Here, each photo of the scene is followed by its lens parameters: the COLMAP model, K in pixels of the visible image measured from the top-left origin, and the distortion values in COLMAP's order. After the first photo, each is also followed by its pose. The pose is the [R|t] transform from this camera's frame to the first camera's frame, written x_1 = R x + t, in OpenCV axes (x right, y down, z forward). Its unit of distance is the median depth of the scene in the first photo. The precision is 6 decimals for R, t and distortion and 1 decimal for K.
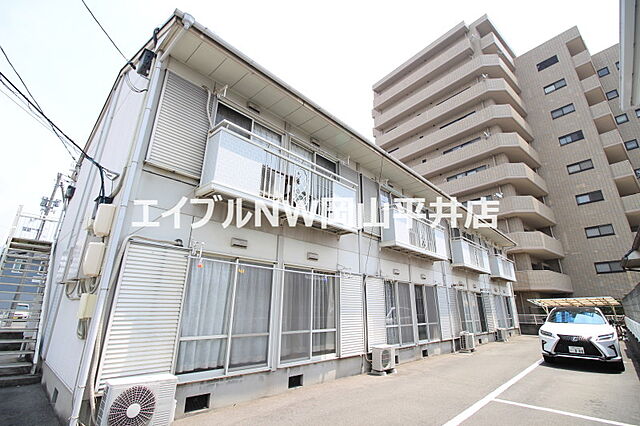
lens RADIAL K [[293.2, 0, 320.0], [0, 293.2, 213.0], [0, 0, 1]] dist [-0.002308, -0.012435]
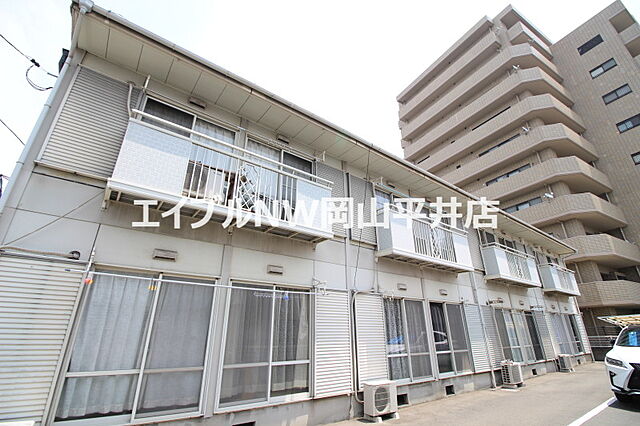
lens RADIAL K [[293.2, 0, 320.0], [0, 293.2, 213.0], [0, 0, 1]] dist [-0.002308, -0.012435]
pose [[0.986746, -0.075179, -0.143807, 0.173986], [0.063824, 0.994586, -0.082012, 0.048902], [0.149194, 0.071747, 0.986202, 0.144827]]
